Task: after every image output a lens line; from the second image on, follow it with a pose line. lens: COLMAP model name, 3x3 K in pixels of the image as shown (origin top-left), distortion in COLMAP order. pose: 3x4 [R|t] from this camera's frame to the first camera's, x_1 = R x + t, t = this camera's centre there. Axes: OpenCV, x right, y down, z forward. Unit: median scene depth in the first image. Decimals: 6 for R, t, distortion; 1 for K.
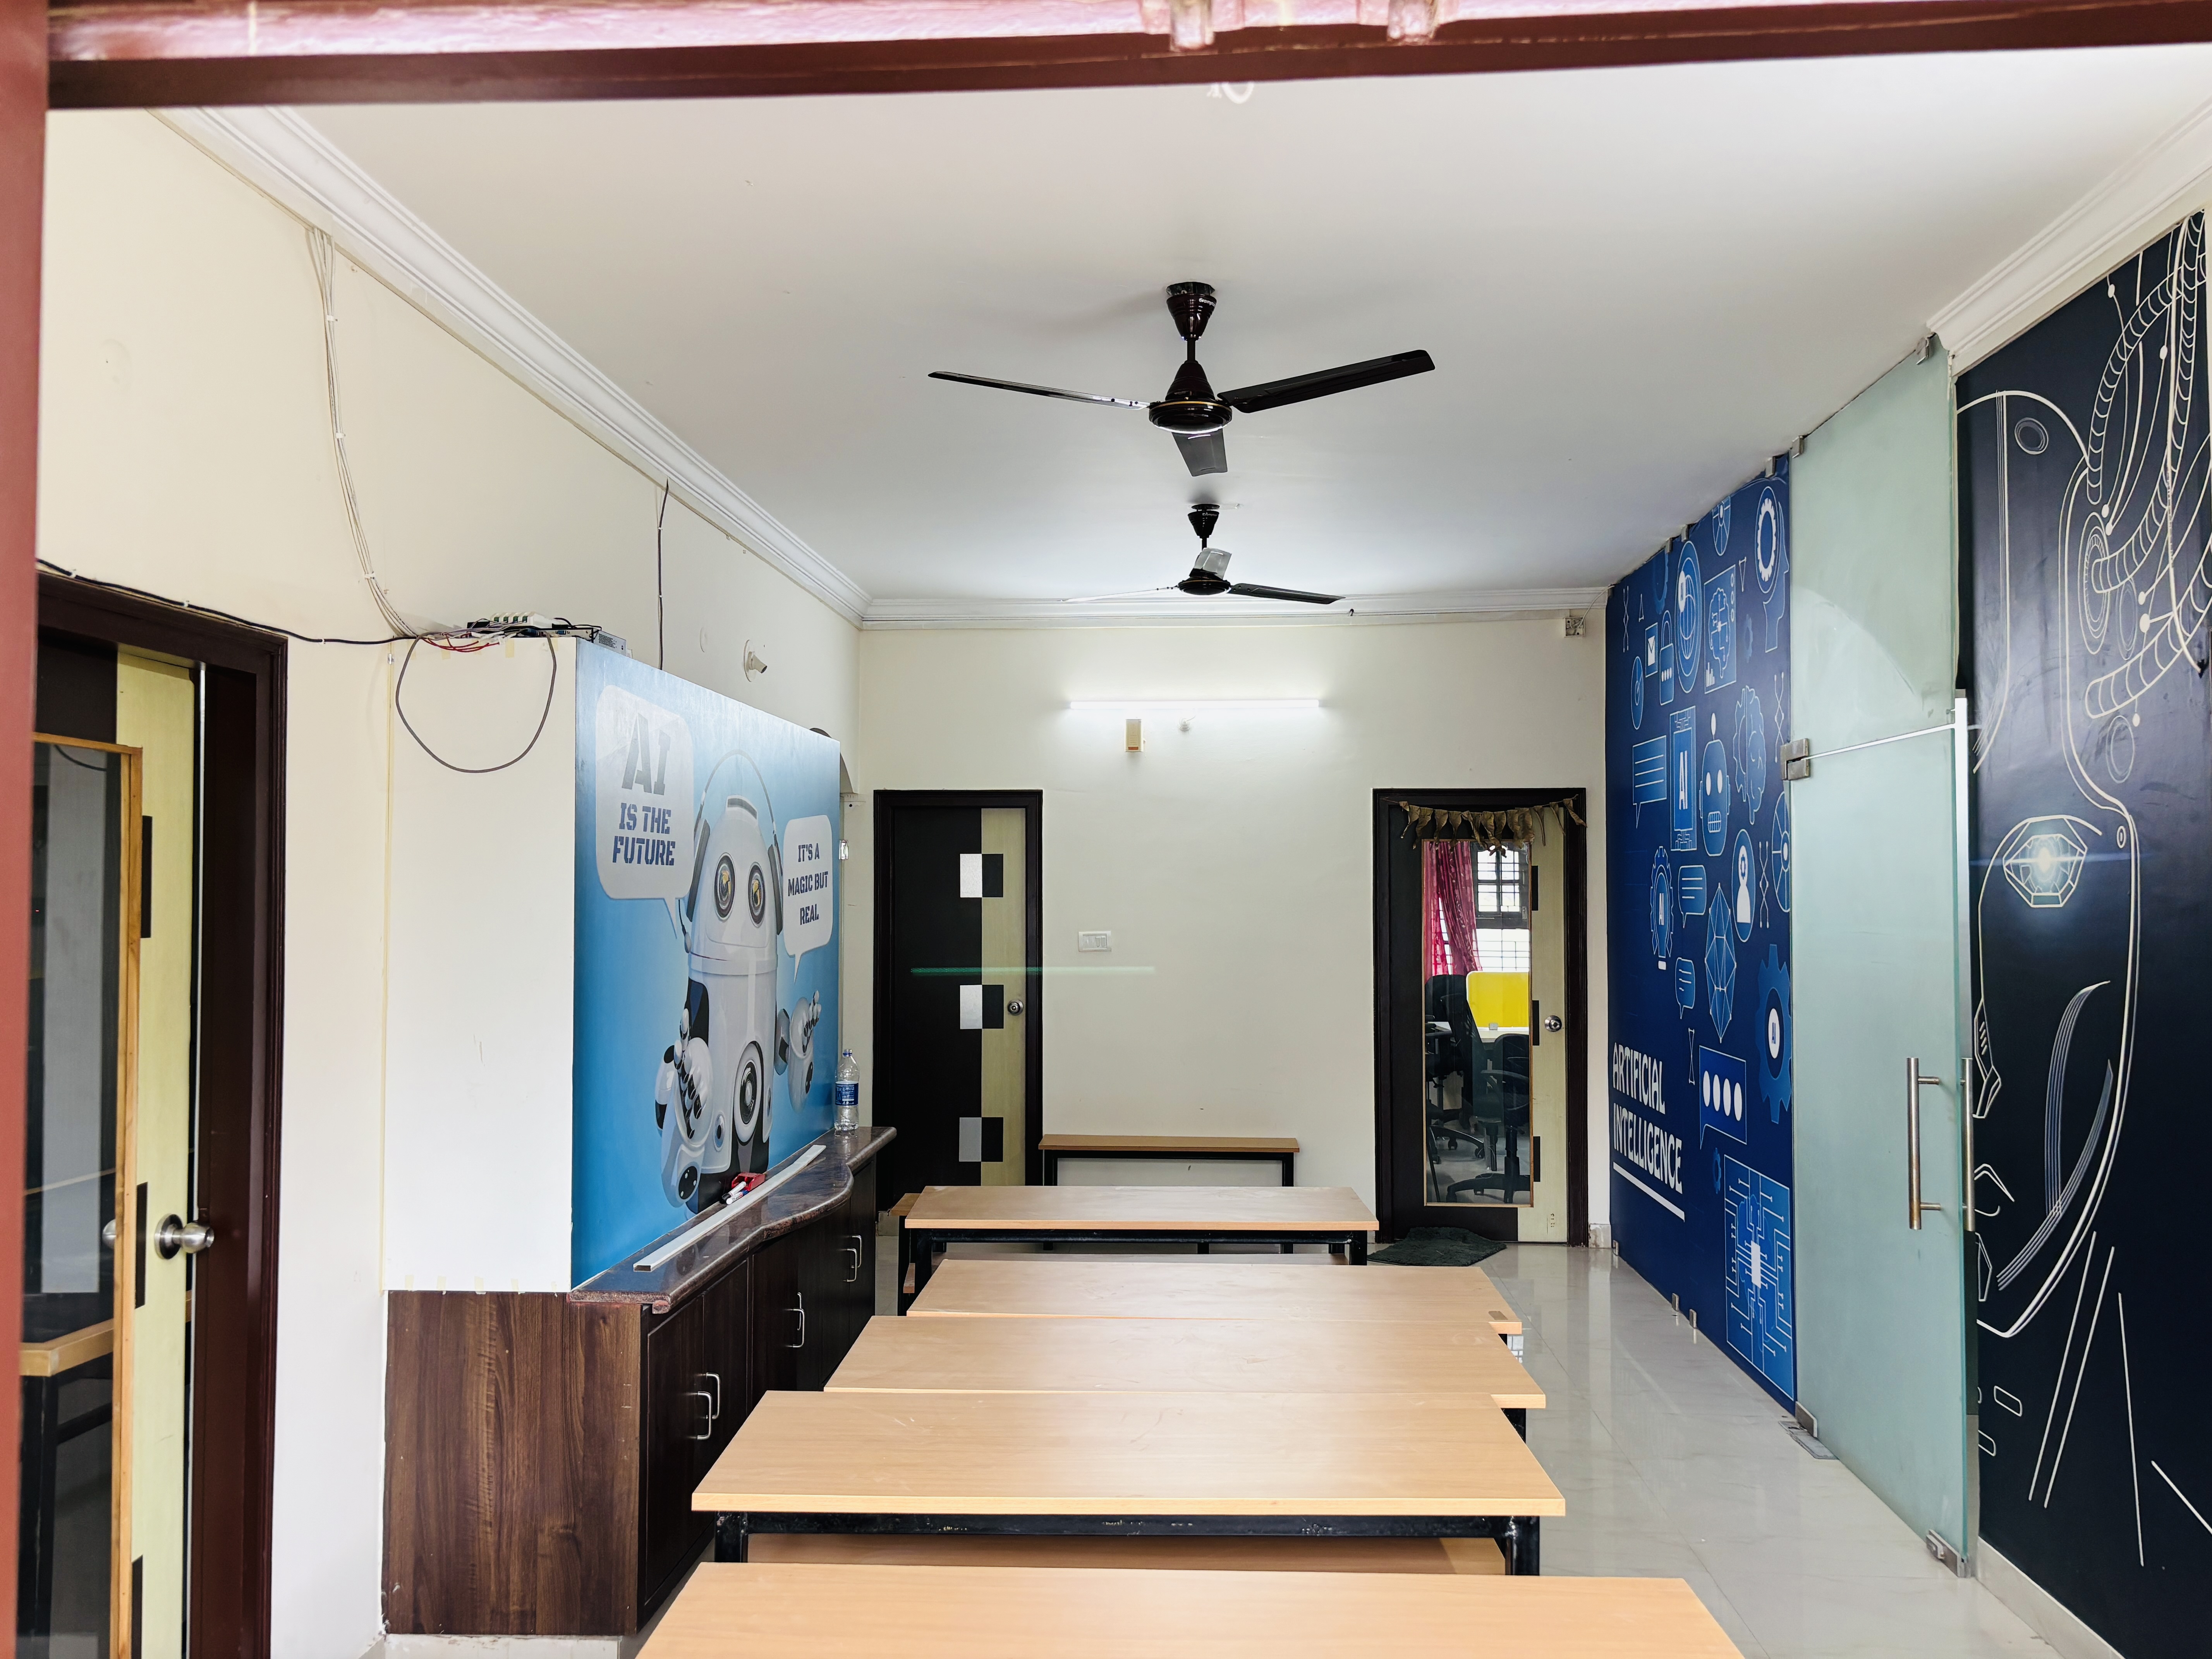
lens RADIAL K [[1704.8, 0, 1102.7], [0, 1704.8, 833.0], [0, 0, 1]] dist [0.024526, -0.000972]
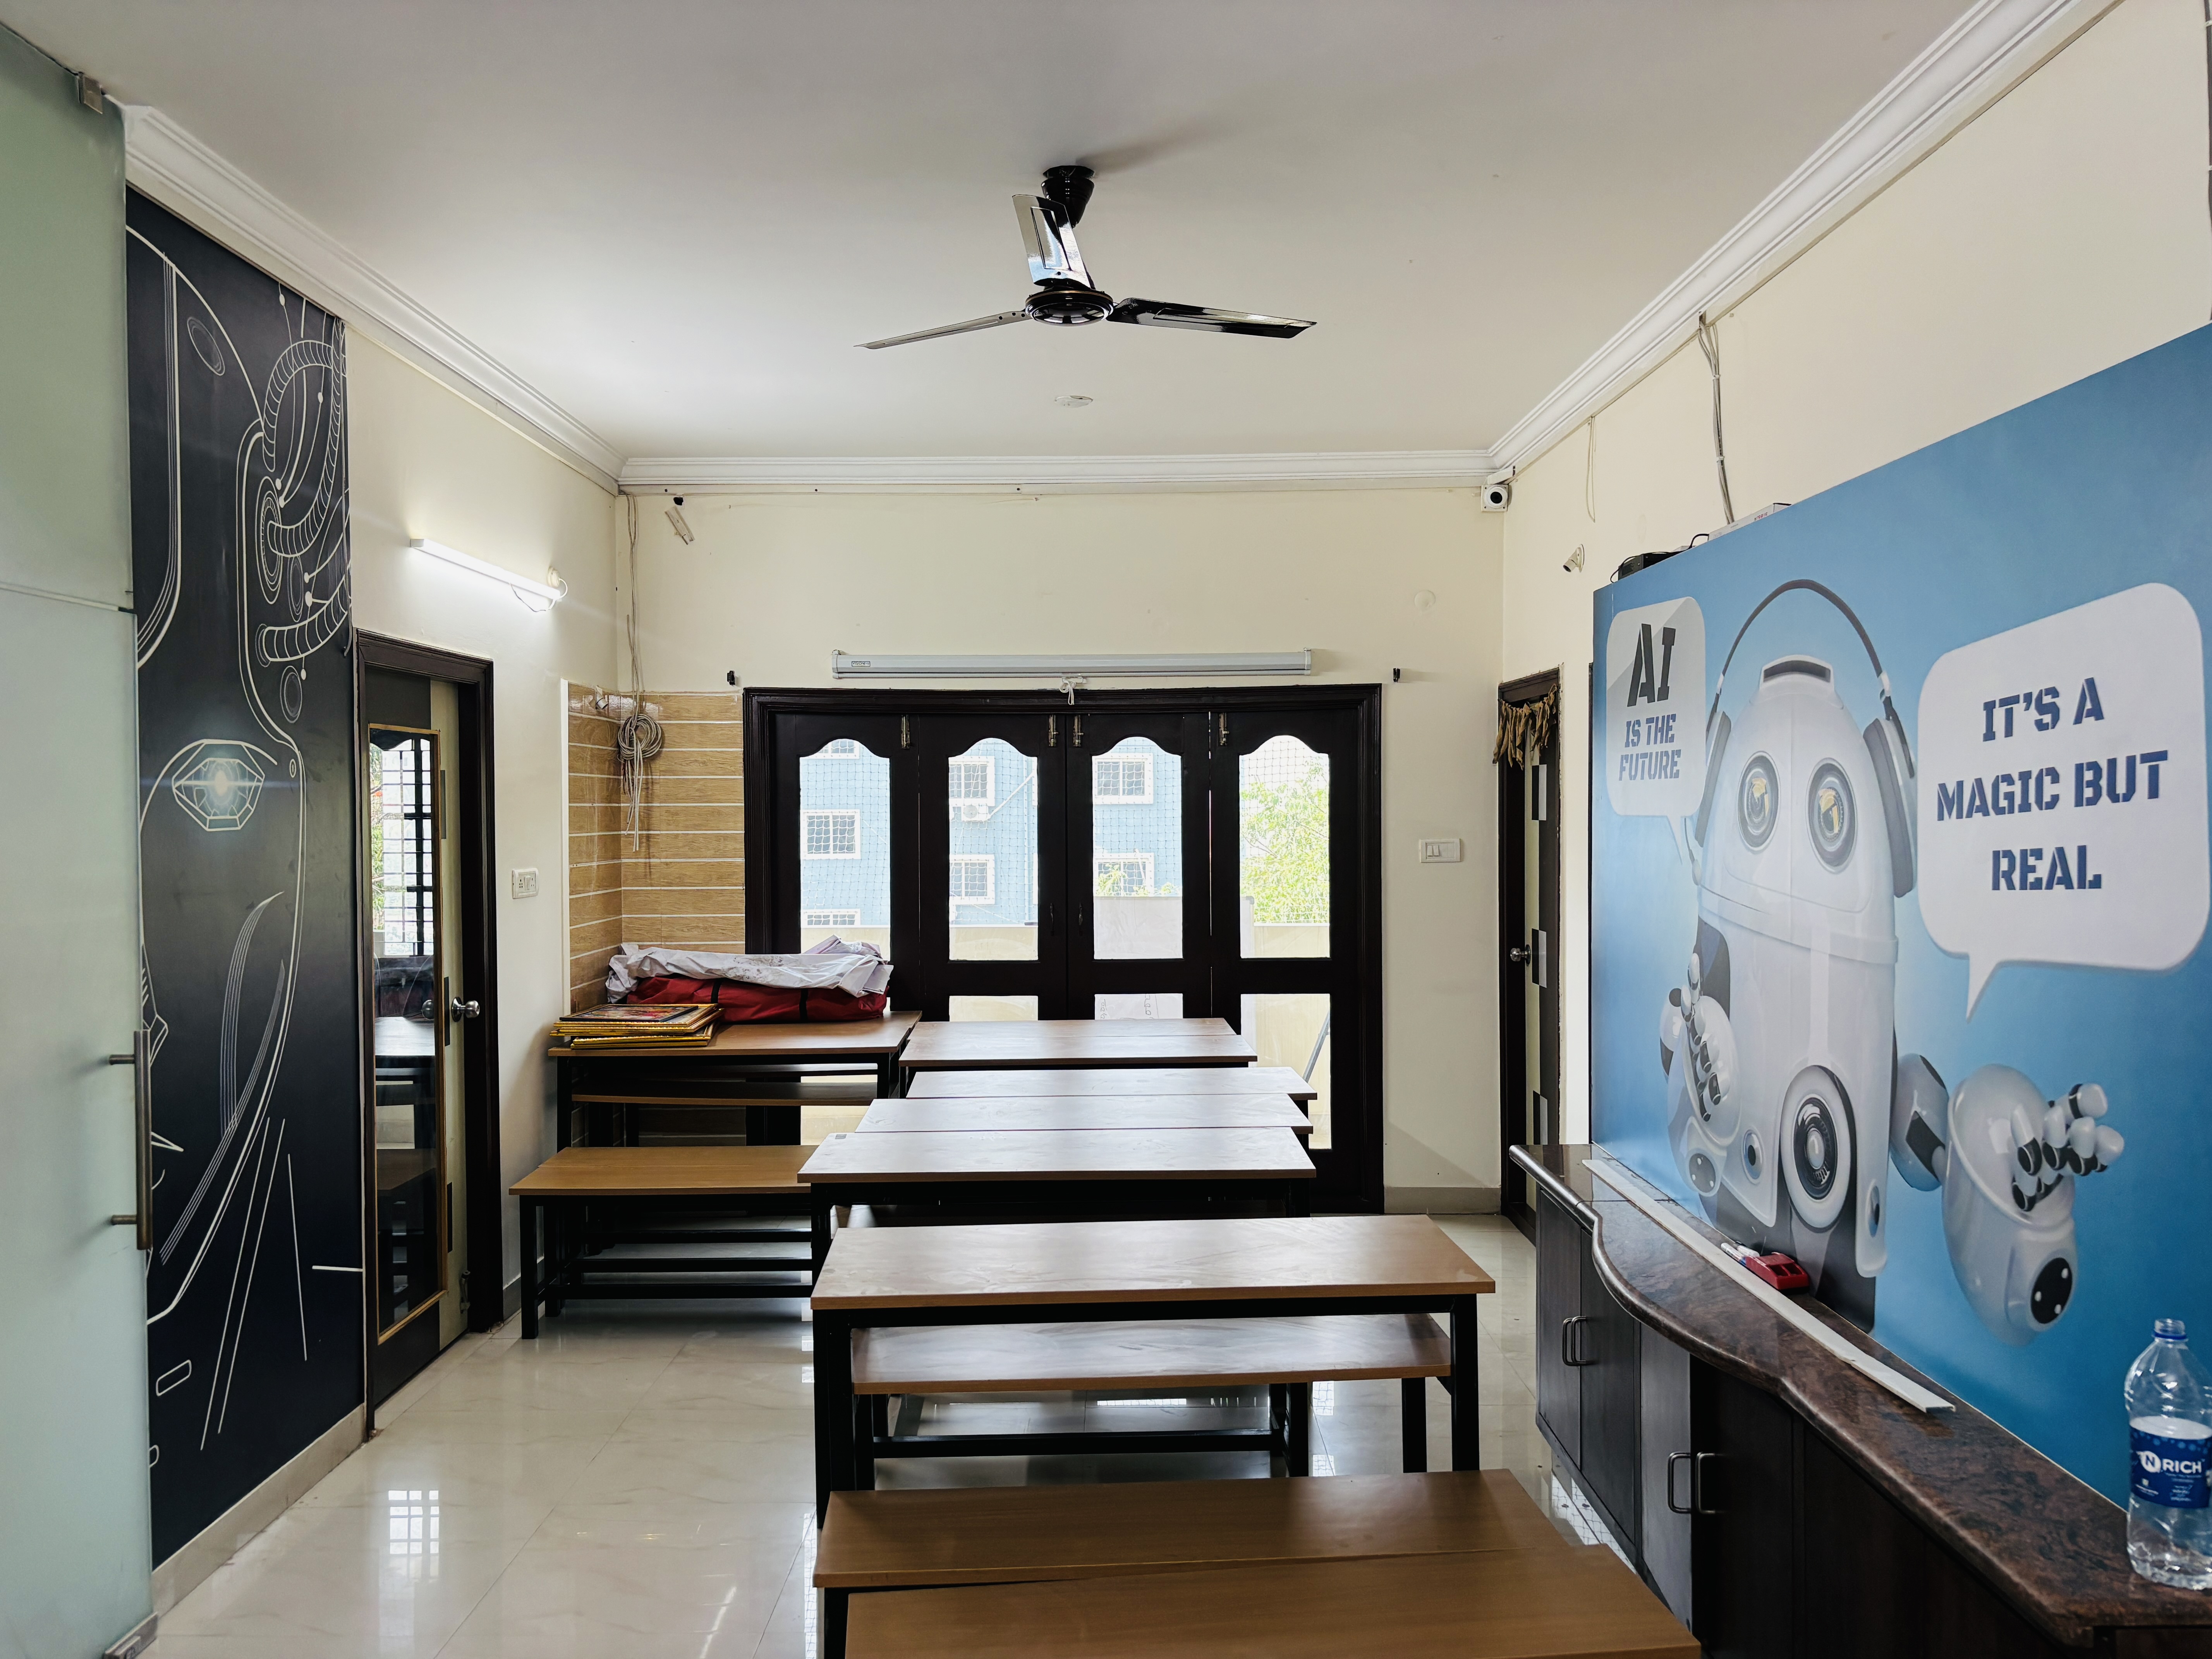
lens RADIAL K [[1671.2, 0, 1116.6], [0, 1671.2, 832.6], [0, 0, 1]] dist [0.016360, -0.001488]
pose [[-0.997717, 0.006054, -0.067261, 0.063675], [0.007295, 0.999807, -0.018216, 0.045000], [0.067138, -0.018665, -0.997569, 1.371352]]
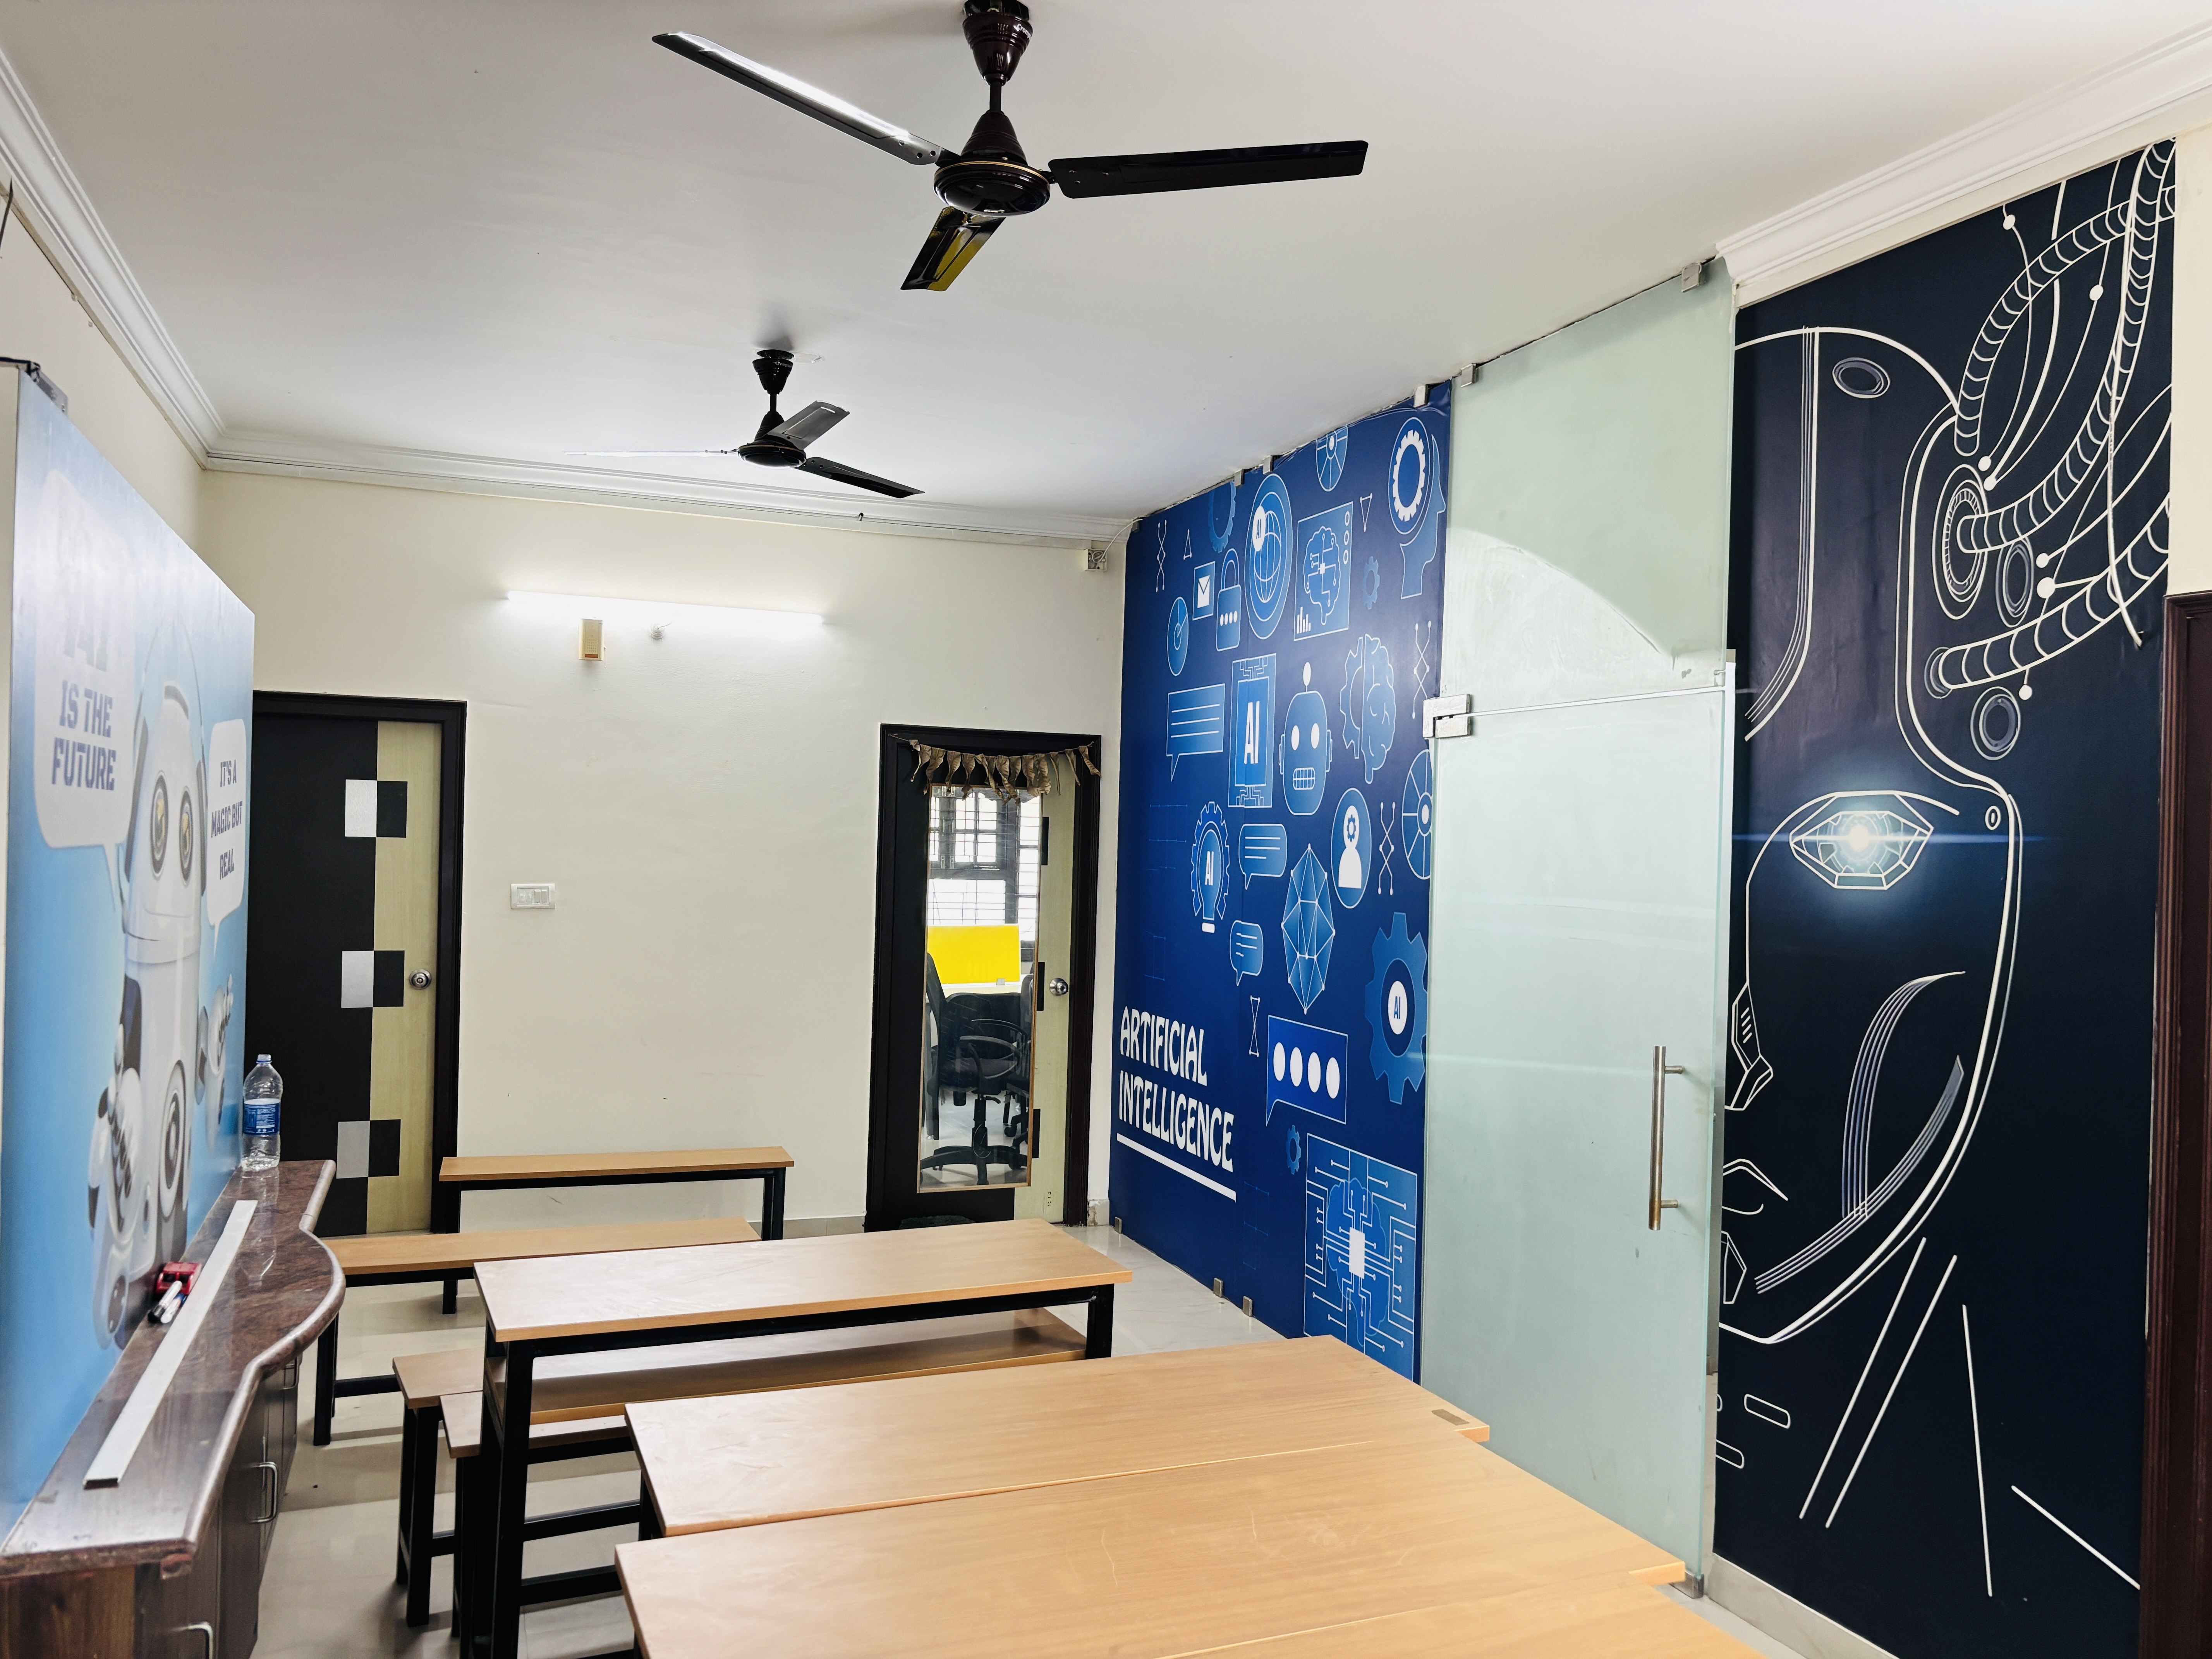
lens RADIAL K [[1689.4, 0, 1117.4], [0, 1689.4, 841.0], [0, 0, 1]] dist [0.084864, -0.091618]
pose [[0.904394, 0.022549, 0.426103, -0.143189], [-0.039820, 0.998705, 0.031667, 0.002600], [-0.424837, -0.045607, 0.904120, 0.226532]]
